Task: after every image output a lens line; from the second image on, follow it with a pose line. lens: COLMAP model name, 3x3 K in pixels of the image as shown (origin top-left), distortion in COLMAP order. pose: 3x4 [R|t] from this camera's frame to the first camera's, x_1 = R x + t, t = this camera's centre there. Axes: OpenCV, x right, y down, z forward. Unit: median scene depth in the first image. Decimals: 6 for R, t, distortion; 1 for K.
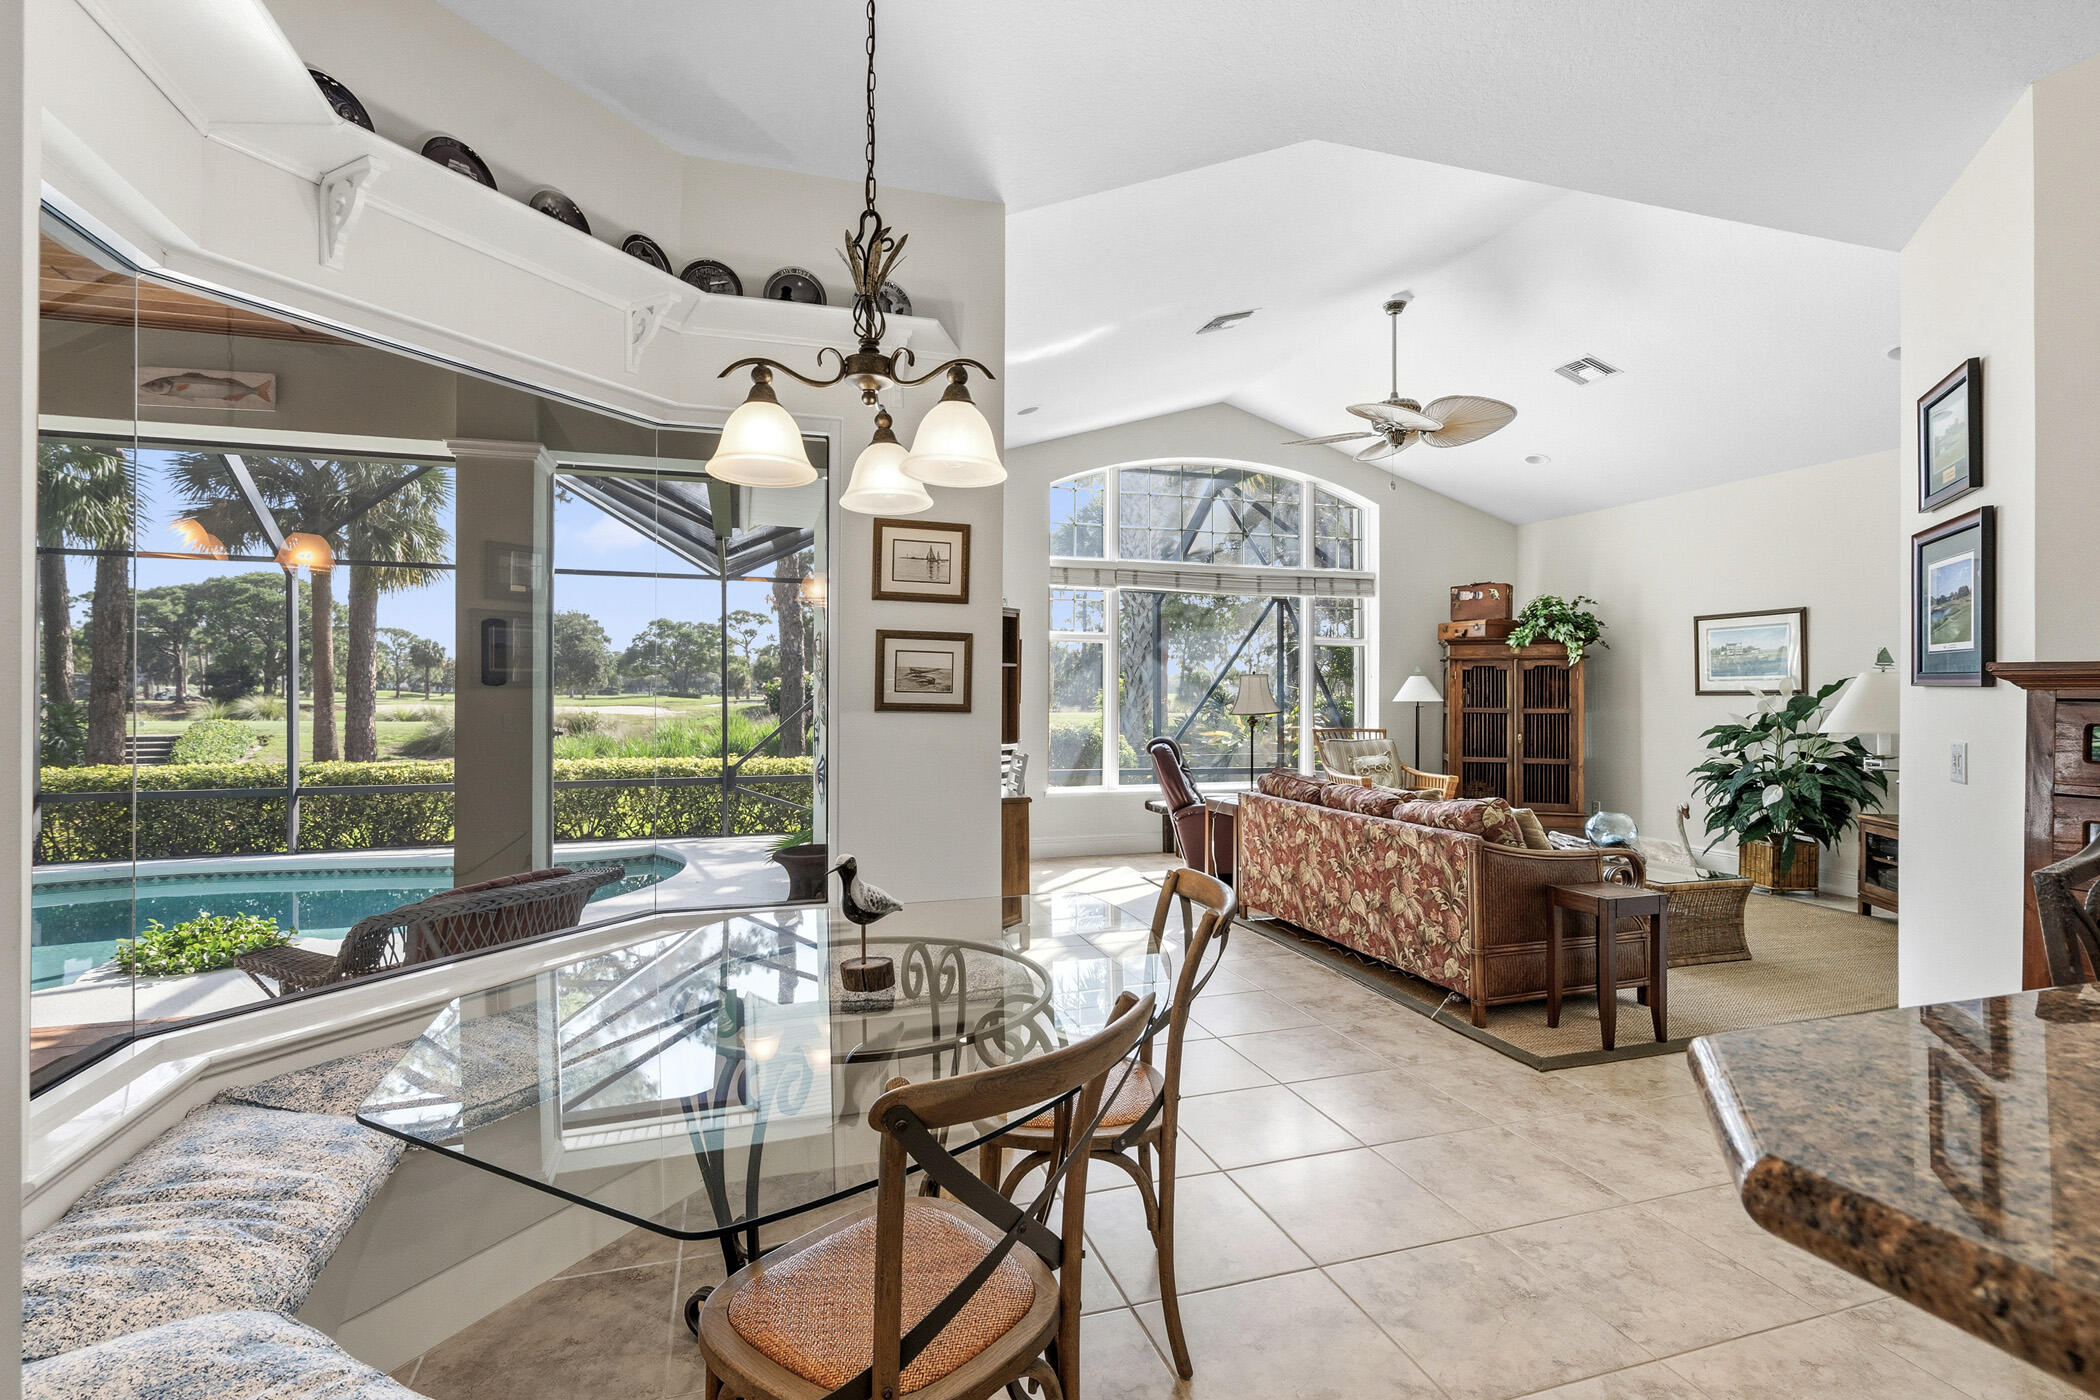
lens RADIAL K [[995.7, 0, 1036.8], [0, 995.7, 693.2], [0, 0, 1]] dist [-0.002457, 0.001720]
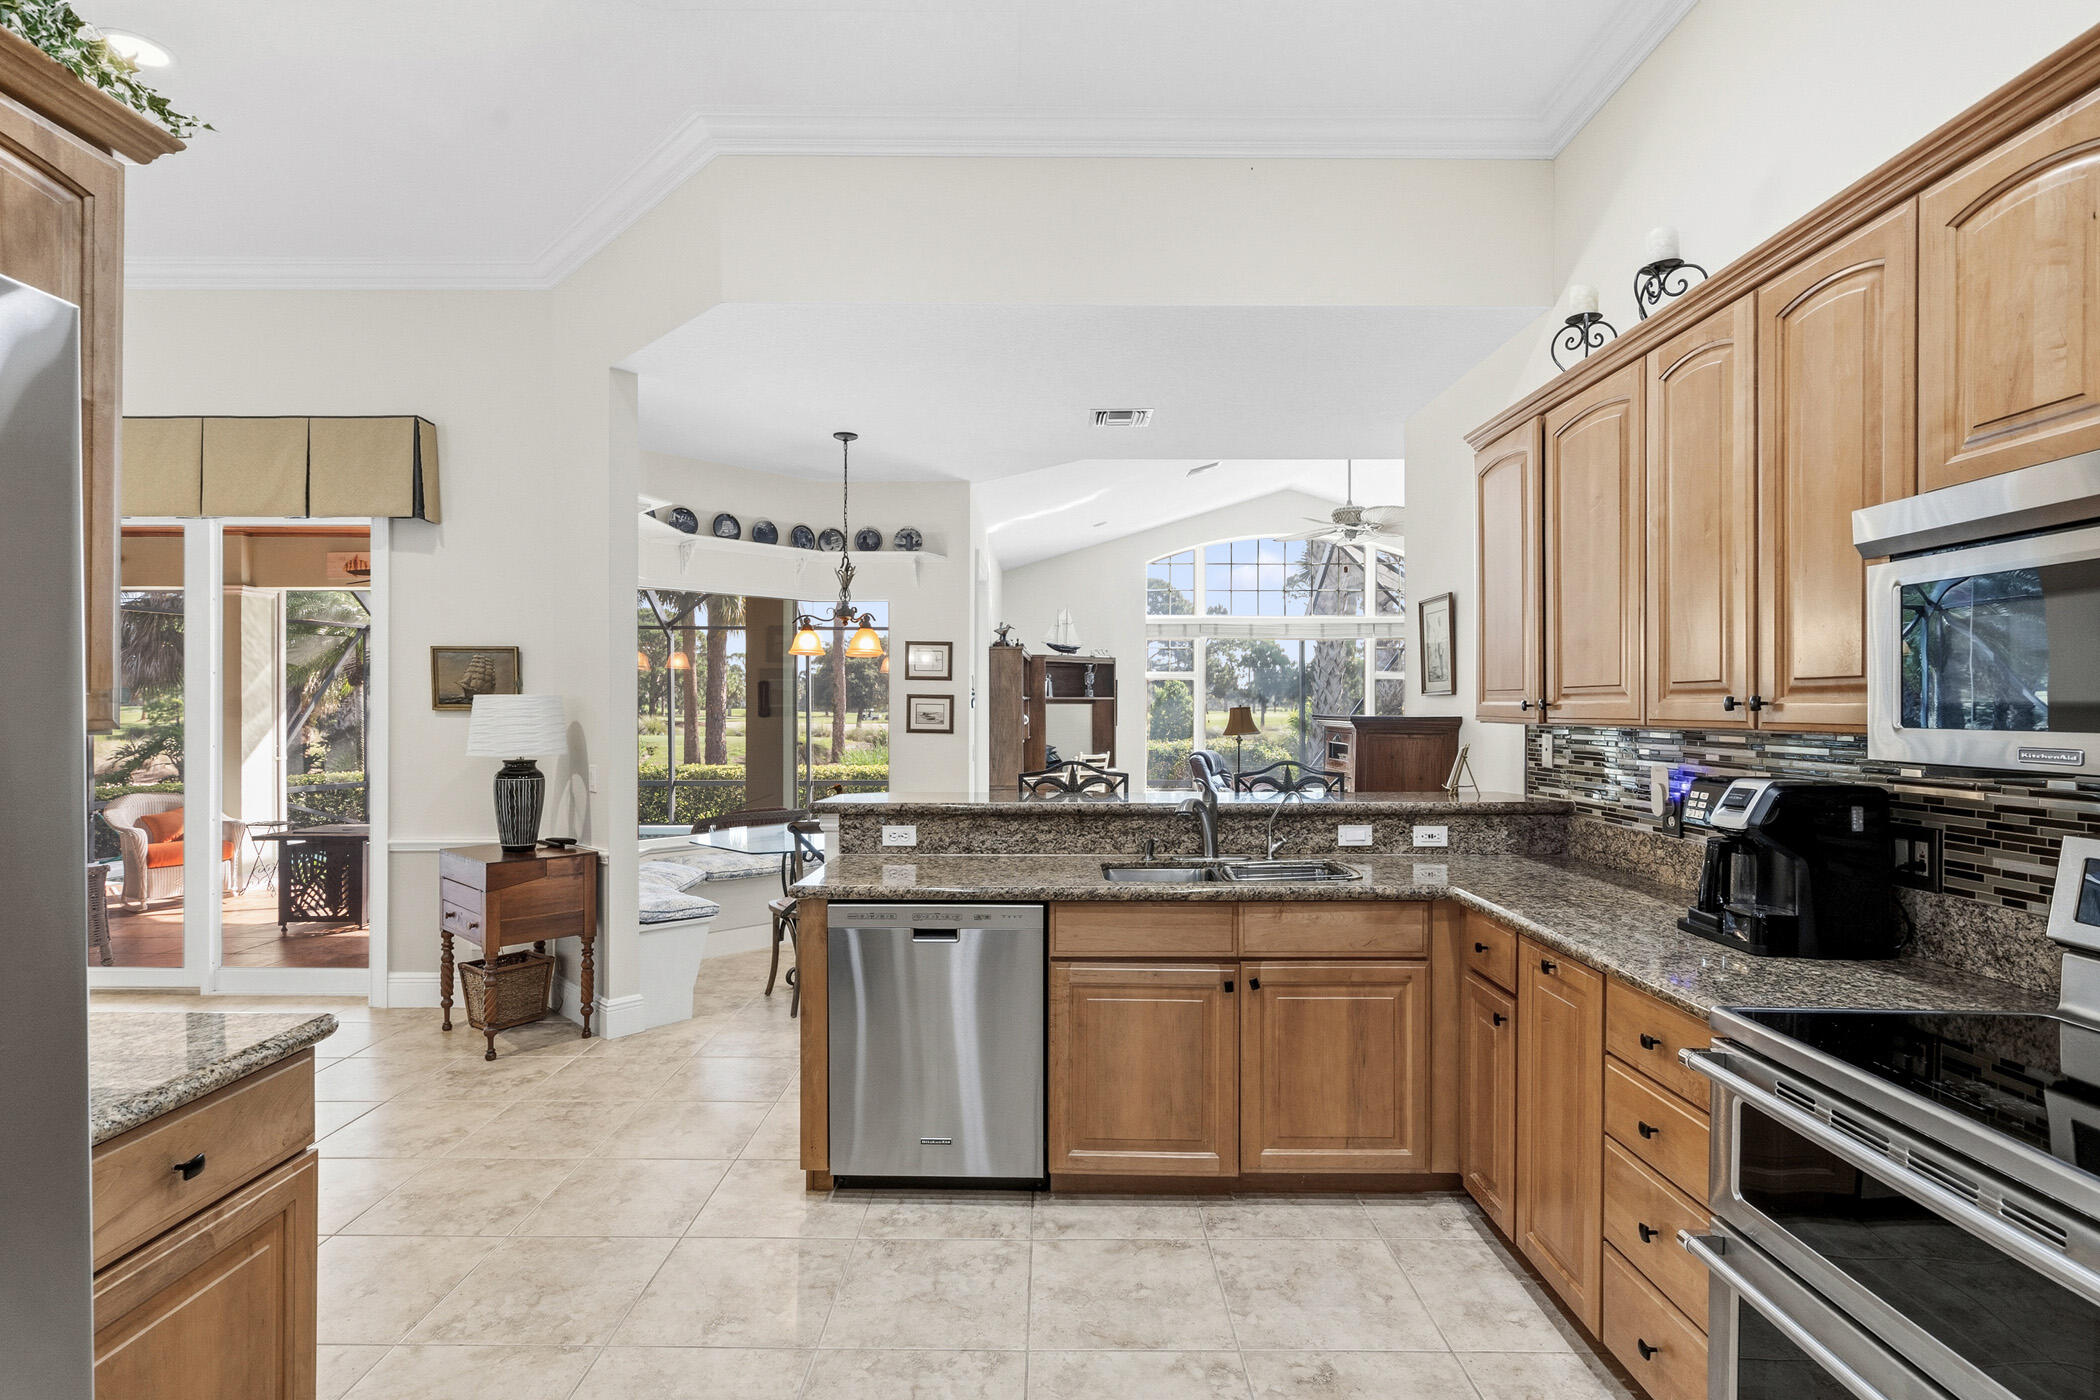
lens RADIAL K [[1033.3, 0, 1034.5], [0, 1033.3, 713.0], [0, 0, 1]] dist [-0.000173, 0.000545]
pose [[0.954374, -0.000117, -0.298614, 0.282913], [0.000977, 0.999996, 0.002731, -0.010988], [0.298612, -0.002899, 0.954370, -0.381999]]
